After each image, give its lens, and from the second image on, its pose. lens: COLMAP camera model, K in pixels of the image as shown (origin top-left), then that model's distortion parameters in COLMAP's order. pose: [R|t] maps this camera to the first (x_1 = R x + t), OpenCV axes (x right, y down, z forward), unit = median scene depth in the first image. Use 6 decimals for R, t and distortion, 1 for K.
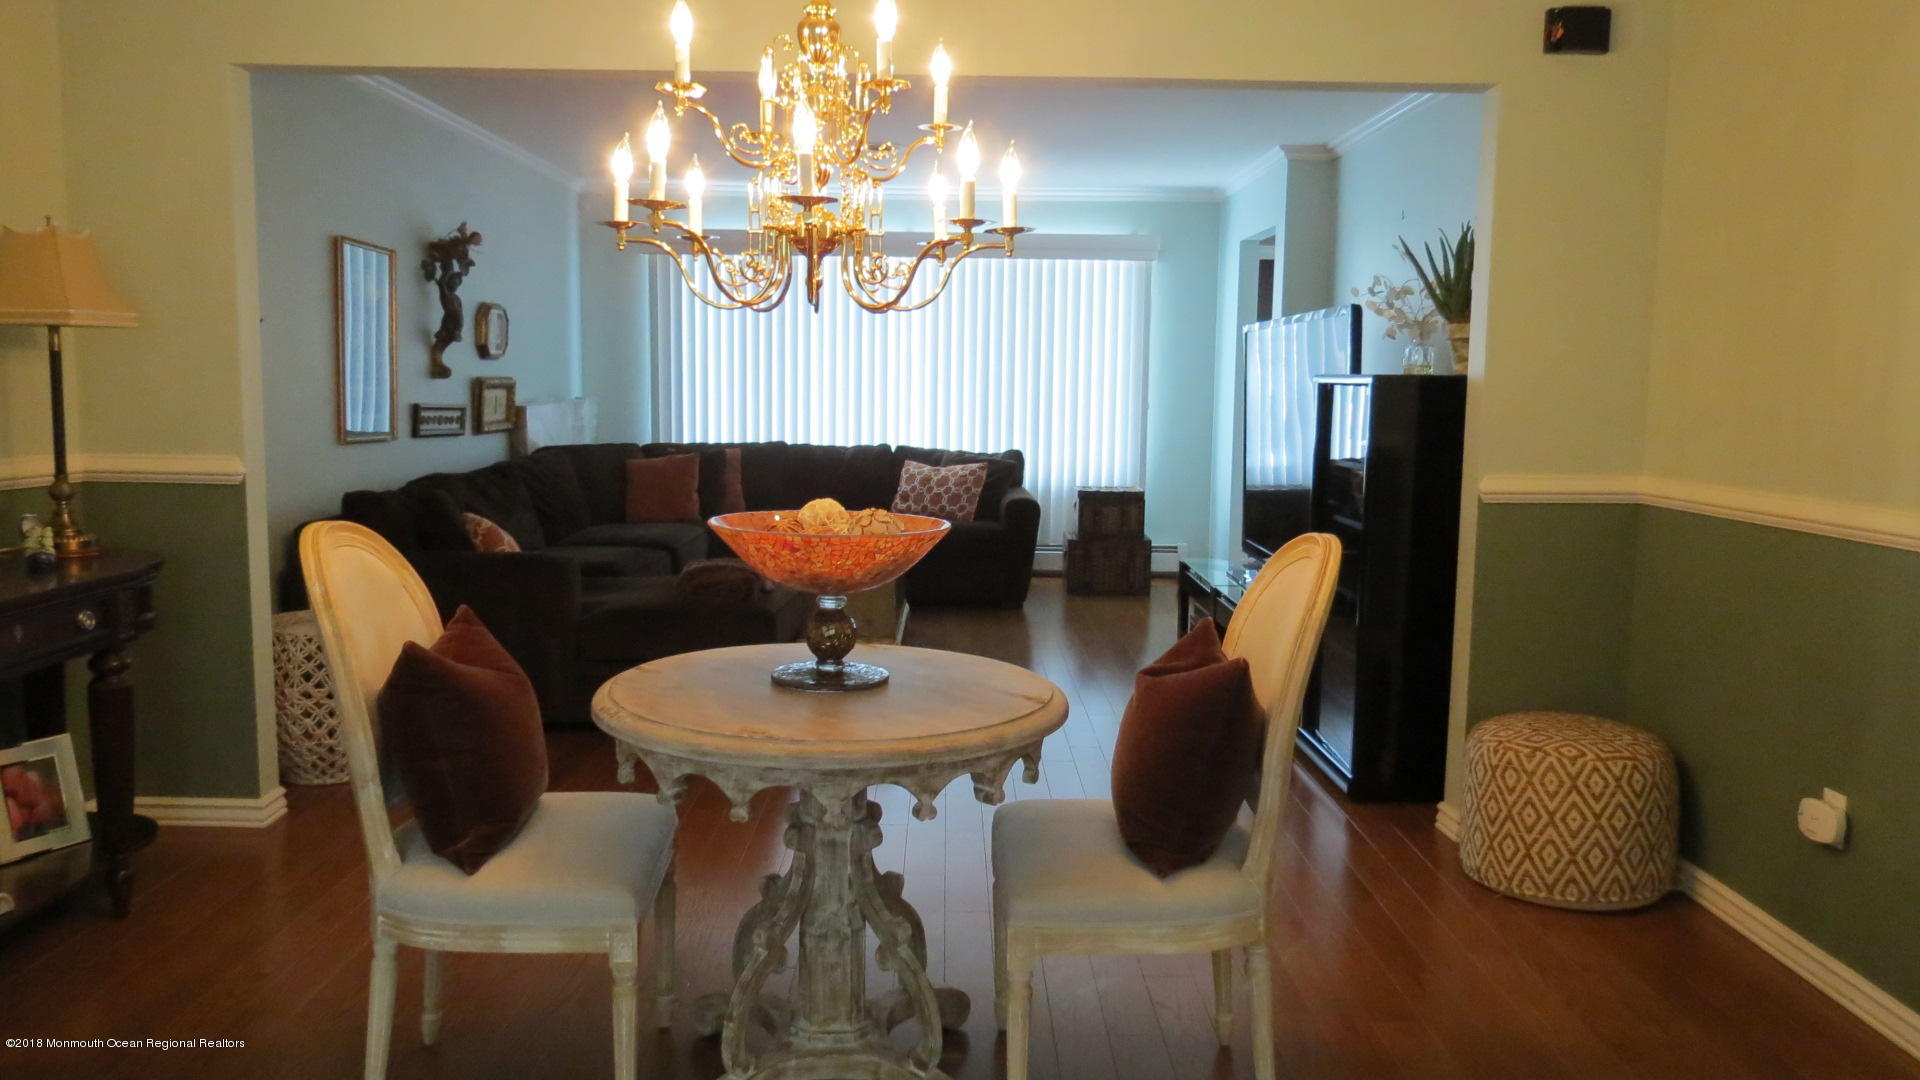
lens RADIAL K [[1368.3, 0, 957.4], [0, 1368.3, 536.2], [0, 0, 1]] dist [-0.021016, 0.005690]
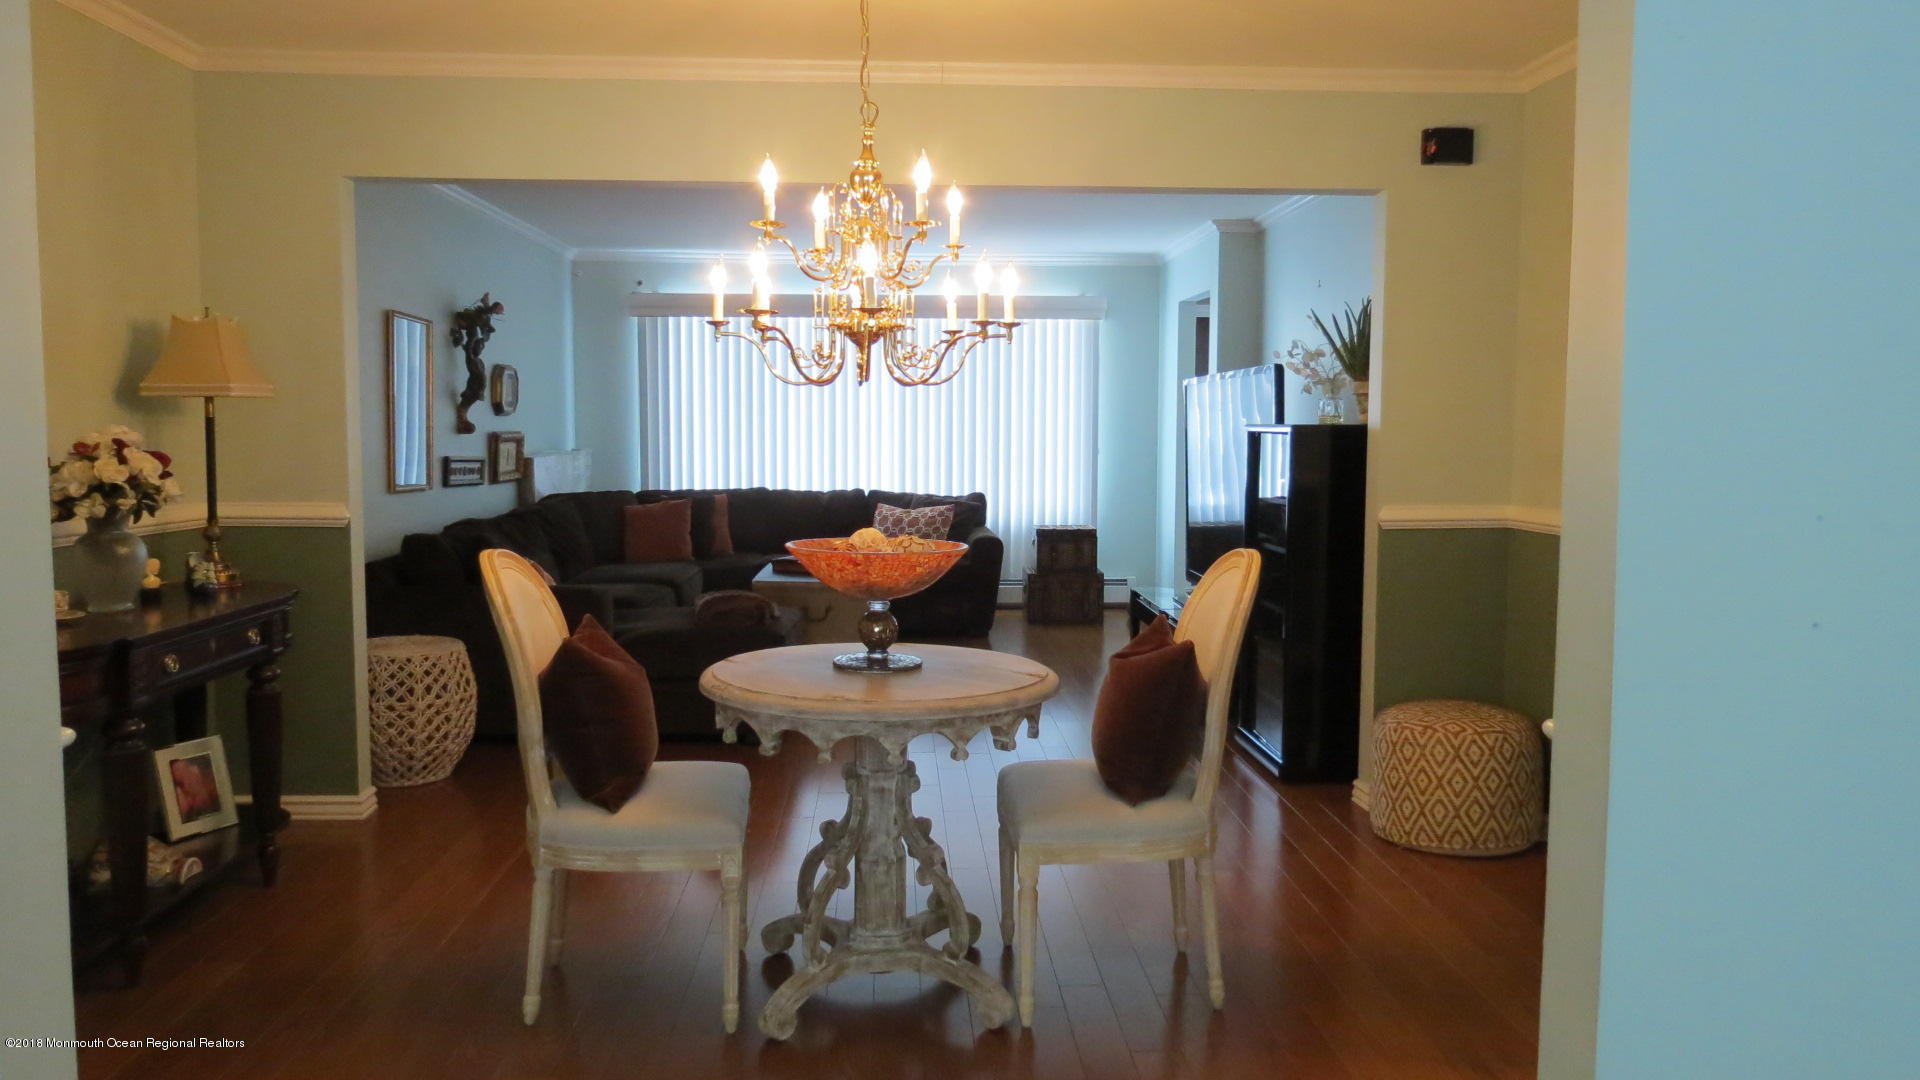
lens RADIAL K [[1368.3, 0, 954.0], [0, 1368.3, 532.8], [0, 0, 1]] dist [-0.021016, 0.005690]
pose [[0.999175, -0.013058, 0.038464, -0.025750], [0.014414, 0.999276, -0.035198, 0.009522], [-0.037977, 0.035723, 0.998640, -0.119306]]
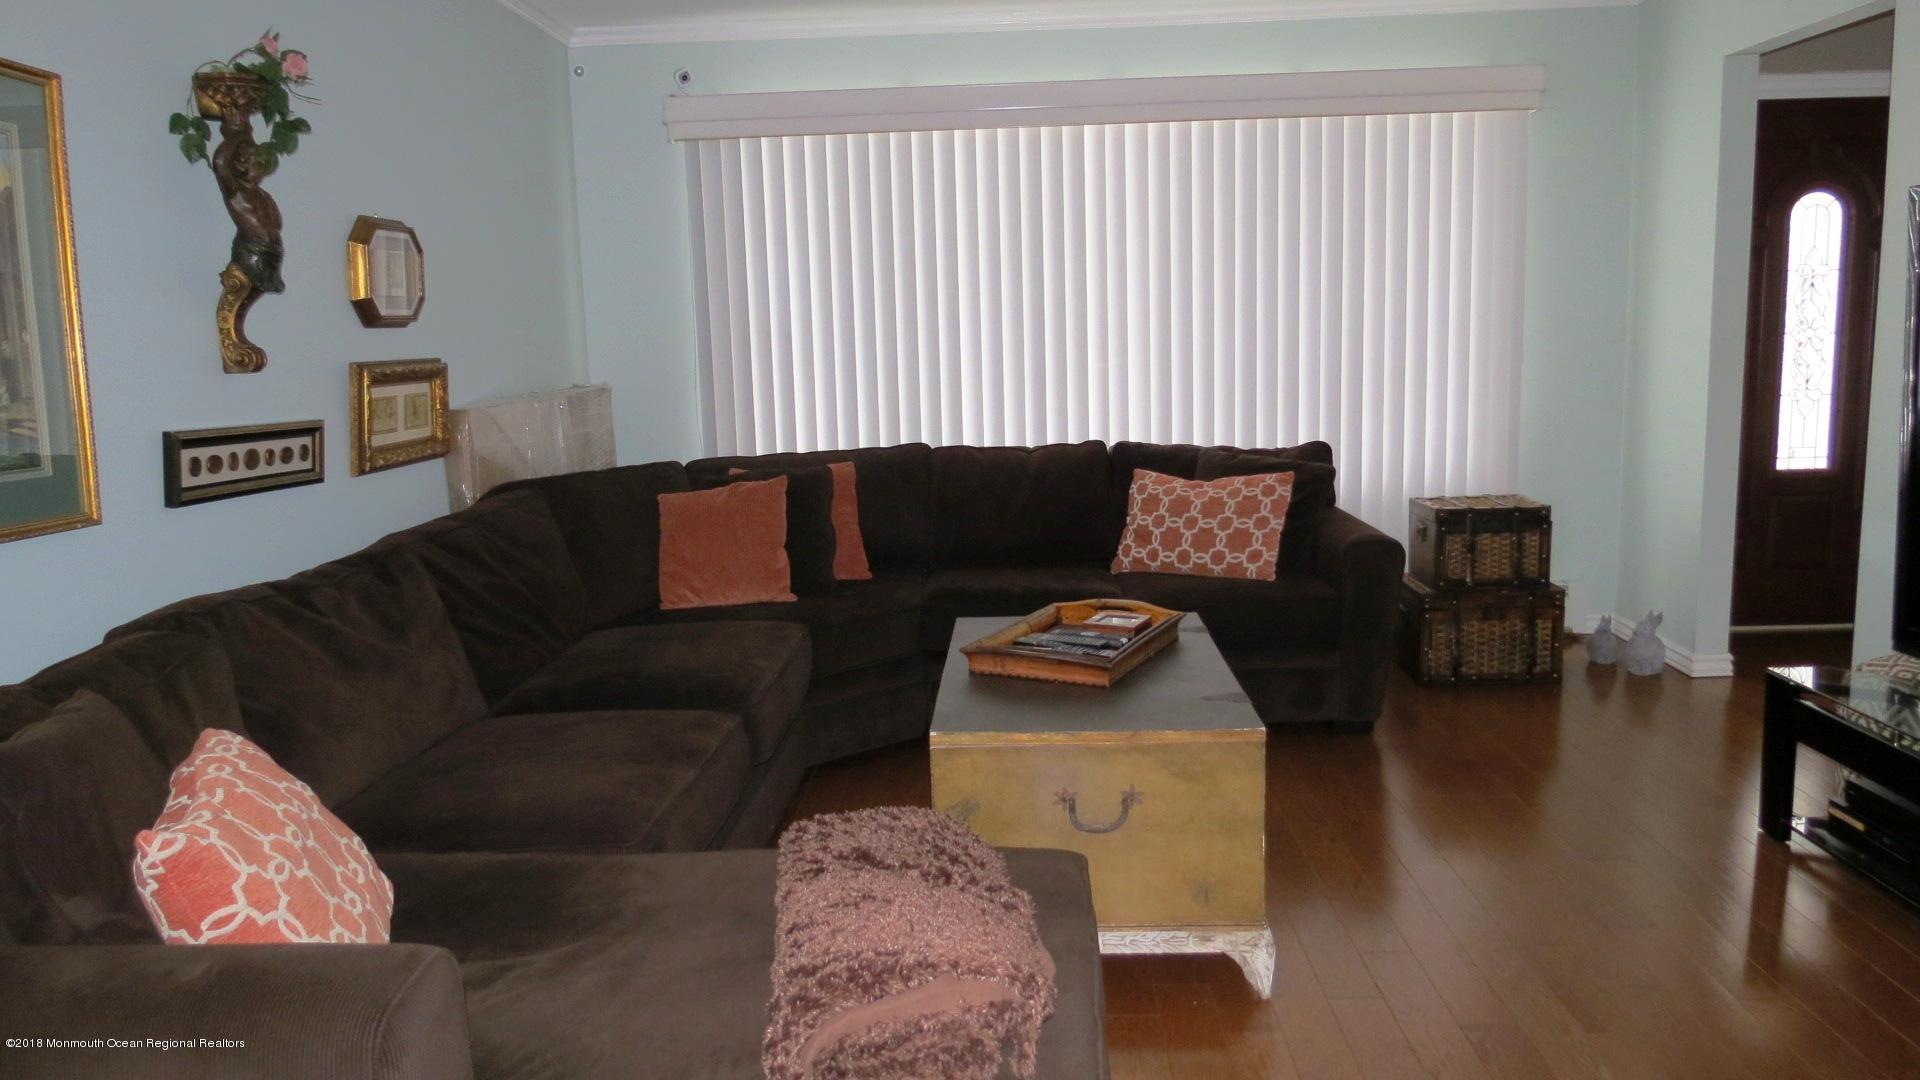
lens RADIAL K [[1368.3, 0, 956.6], [0, 1368.3, 546.4], [0, 0, 1]] dist [-0.021016, 0.005690]
pose [[0.997844, -0.038567, -0.053105, -0.109719], [0.040704, 0.998379, 0.039773, -0.063691], [0.051485, -0.041848, 0.997797, 0.537610]]
